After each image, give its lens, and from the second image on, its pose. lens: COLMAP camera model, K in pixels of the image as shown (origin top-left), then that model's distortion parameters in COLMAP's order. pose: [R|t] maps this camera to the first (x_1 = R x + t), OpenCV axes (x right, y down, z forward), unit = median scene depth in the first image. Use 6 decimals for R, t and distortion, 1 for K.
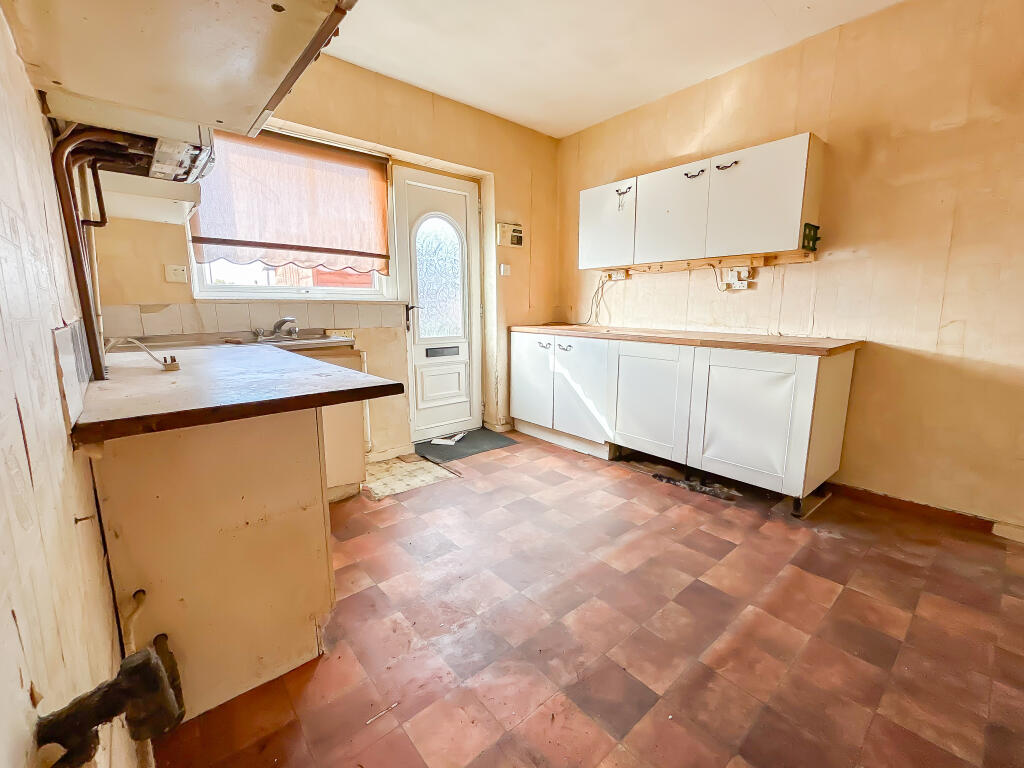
lens RADIAL K [[416.5, 0, 510.9], [0, 416.5, 380.9], [0, 0, 1]] dist [-0.003693, 0.001460]
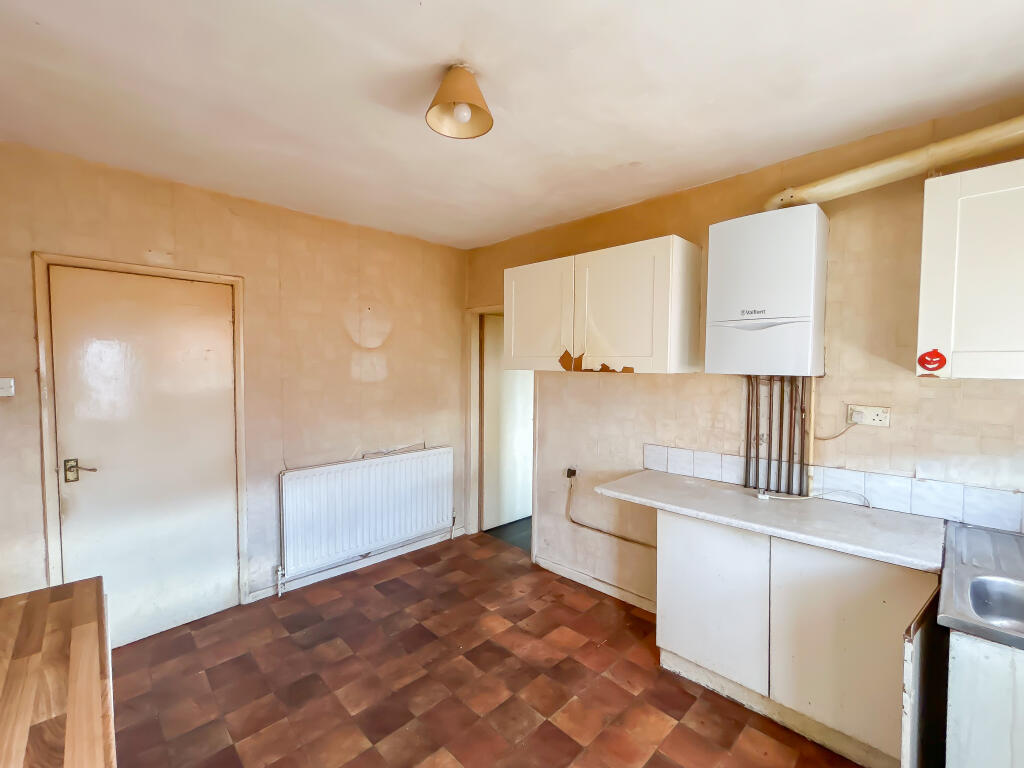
lens RADIAL K [[416.5, 0, 511.5], [0, 416.5, 387.1], [0, 0, 1]] dist [-0.003693, 0.001460]
pose [[-0.997328, 0.000559, -0.073054, 0.245759], [-0.014468, 0.978655, 0.204999, -0.736275], [0.071609, 0.205508, -0.976032, 2.350597]]
